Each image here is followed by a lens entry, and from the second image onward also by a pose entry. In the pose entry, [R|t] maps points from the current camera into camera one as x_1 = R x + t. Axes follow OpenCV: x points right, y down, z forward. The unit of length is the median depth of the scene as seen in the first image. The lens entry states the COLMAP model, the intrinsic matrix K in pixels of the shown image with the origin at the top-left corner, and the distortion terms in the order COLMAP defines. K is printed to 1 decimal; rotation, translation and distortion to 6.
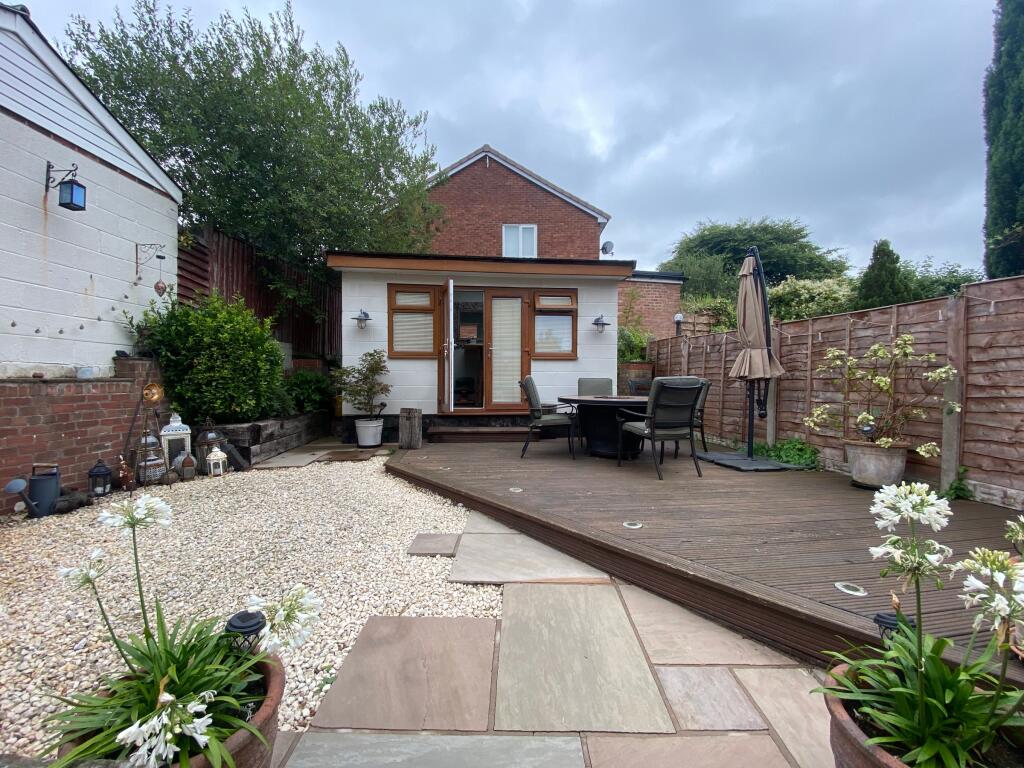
lens RADIAL K [[413.1, 0, 511.7], [0, 413.1, 380.9], [0, 0, 1]] dist [0.021114, -0.021152]
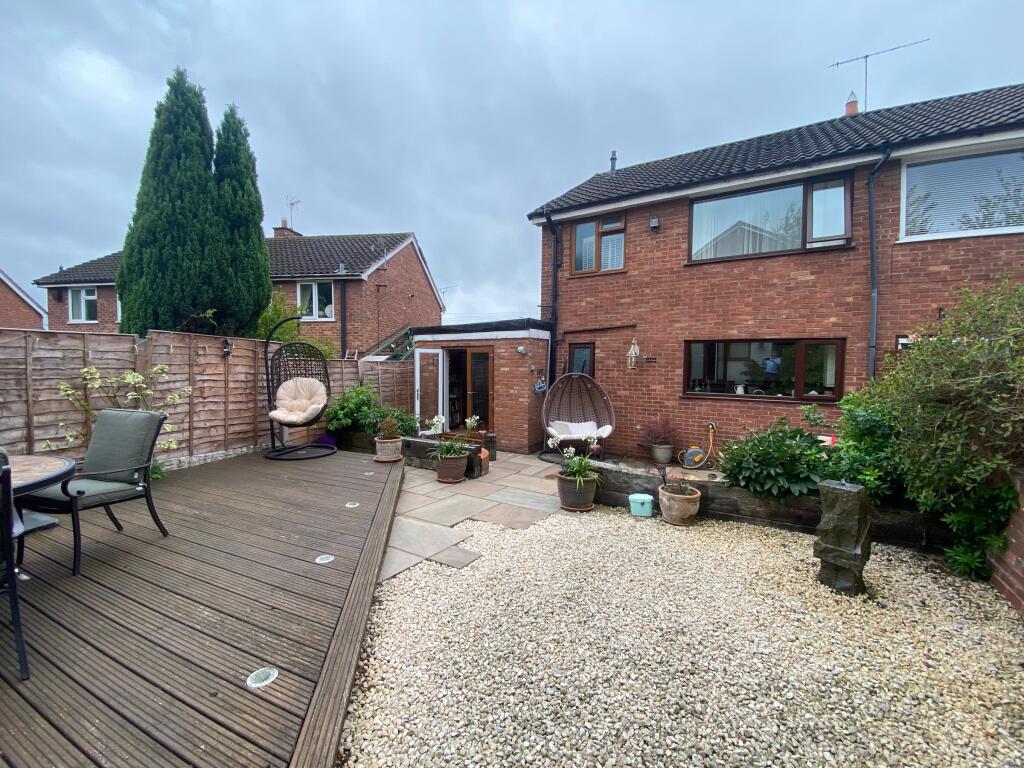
lens RADIAL K [[413.7, 0, 511.9], [0, 413.7, 380.2], [0, 0, 1]] dist [0.014451, -0.018414]
pose [[-0.863910, -0.030938, 0.502696, -0.408712], [-0.009752, 0.998952, 0.044721, -0.072367], [-0.503552, 0.033733, -0.863306, 0.874654]]
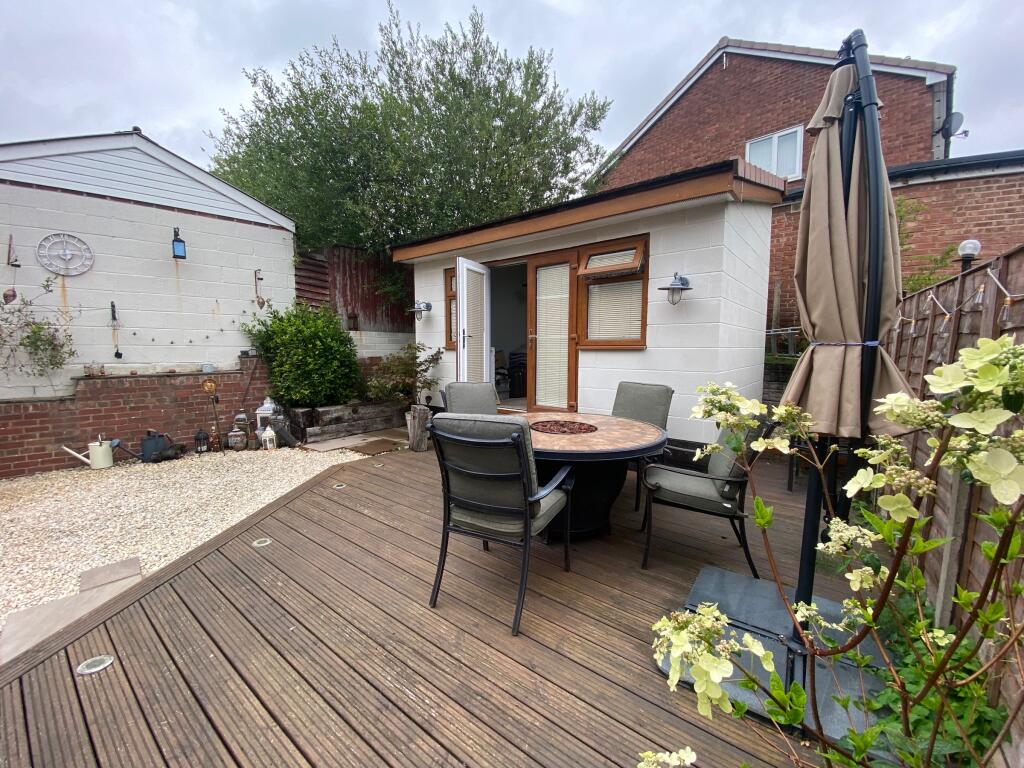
lens RADIAL K [[413.7, 0, 511.9], [0, 413.7, 380.2], [0, 0, 1]] dist [0.014451, -0.018414]
pose [[0.710932, 0.054655, -0.701133, 0.511943], [-0.001813, 0.997115, 0.075889, -0.059311], [0.703258, -0.052681, 0.708980, 0.460531]]
